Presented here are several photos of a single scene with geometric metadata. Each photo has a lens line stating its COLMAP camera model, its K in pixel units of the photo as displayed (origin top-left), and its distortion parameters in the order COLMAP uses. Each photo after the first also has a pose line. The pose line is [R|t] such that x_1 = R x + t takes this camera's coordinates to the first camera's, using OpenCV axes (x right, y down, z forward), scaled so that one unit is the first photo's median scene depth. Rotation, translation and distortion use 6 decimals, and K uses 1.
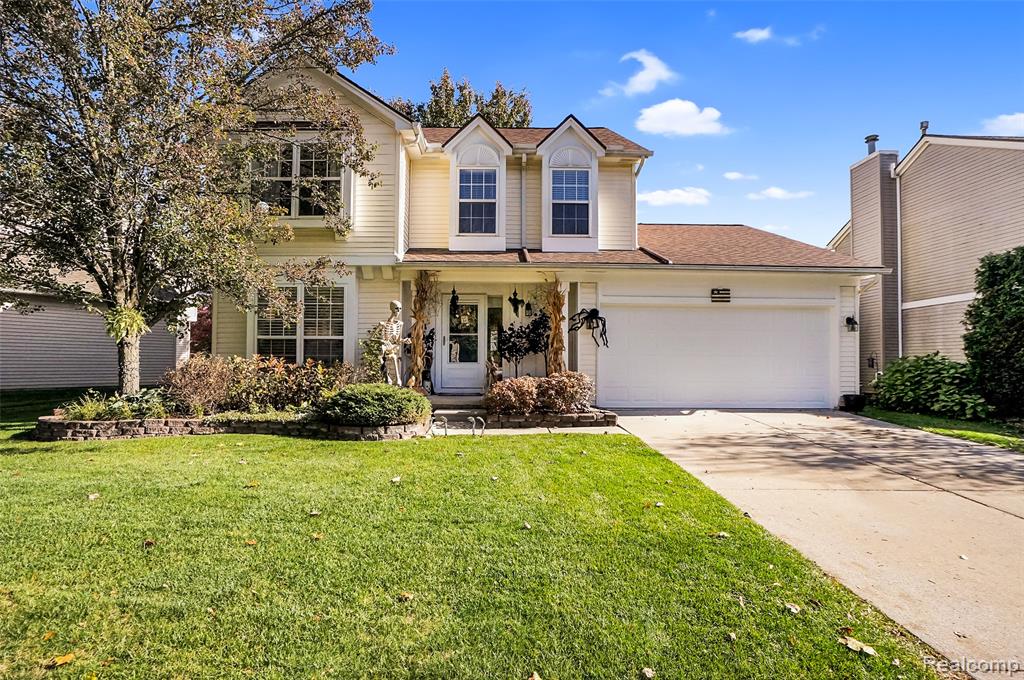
lens RADIAL K [[509.2, 0, 498.1], [0, 509.2, 350.4], [0, 0, 1]] dist [-0.036123, 0.017541]
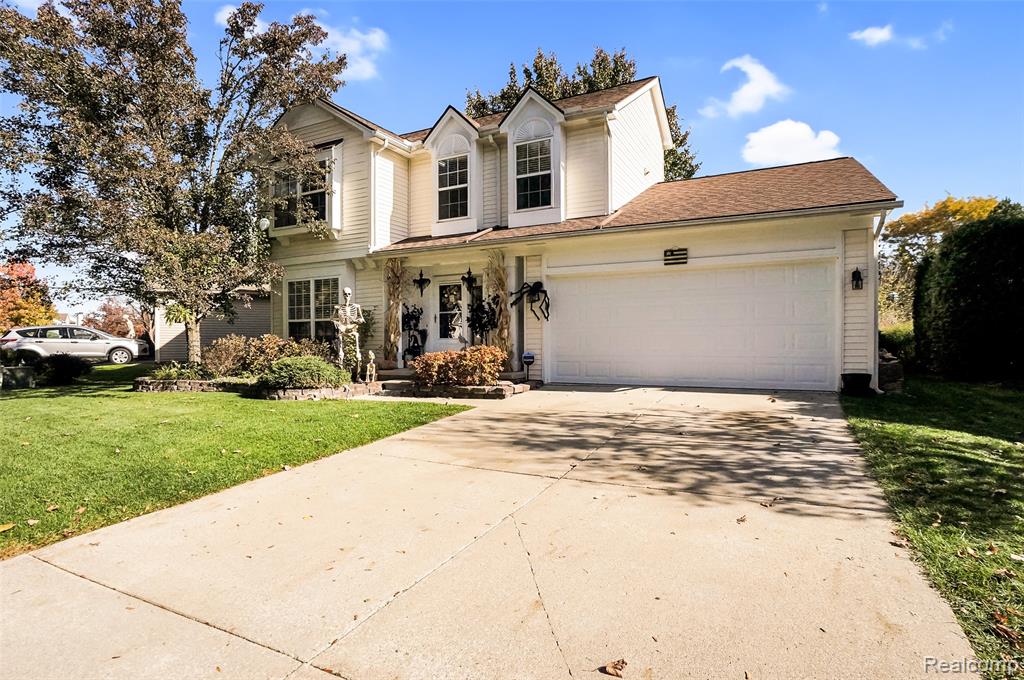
lens RADIAL K [[518.9, 0, 512.2], [0, 518.9, 337.8], [0, 0, 1]] dist [-0.041705, 0.019914]
pose [[0.889676, -0.014514, -0.456363, 0.568423], [0.024750, 0.999558, 0.016459, 0.008516], [0.455922, -0.025938, 0.889642, 0.075997]]
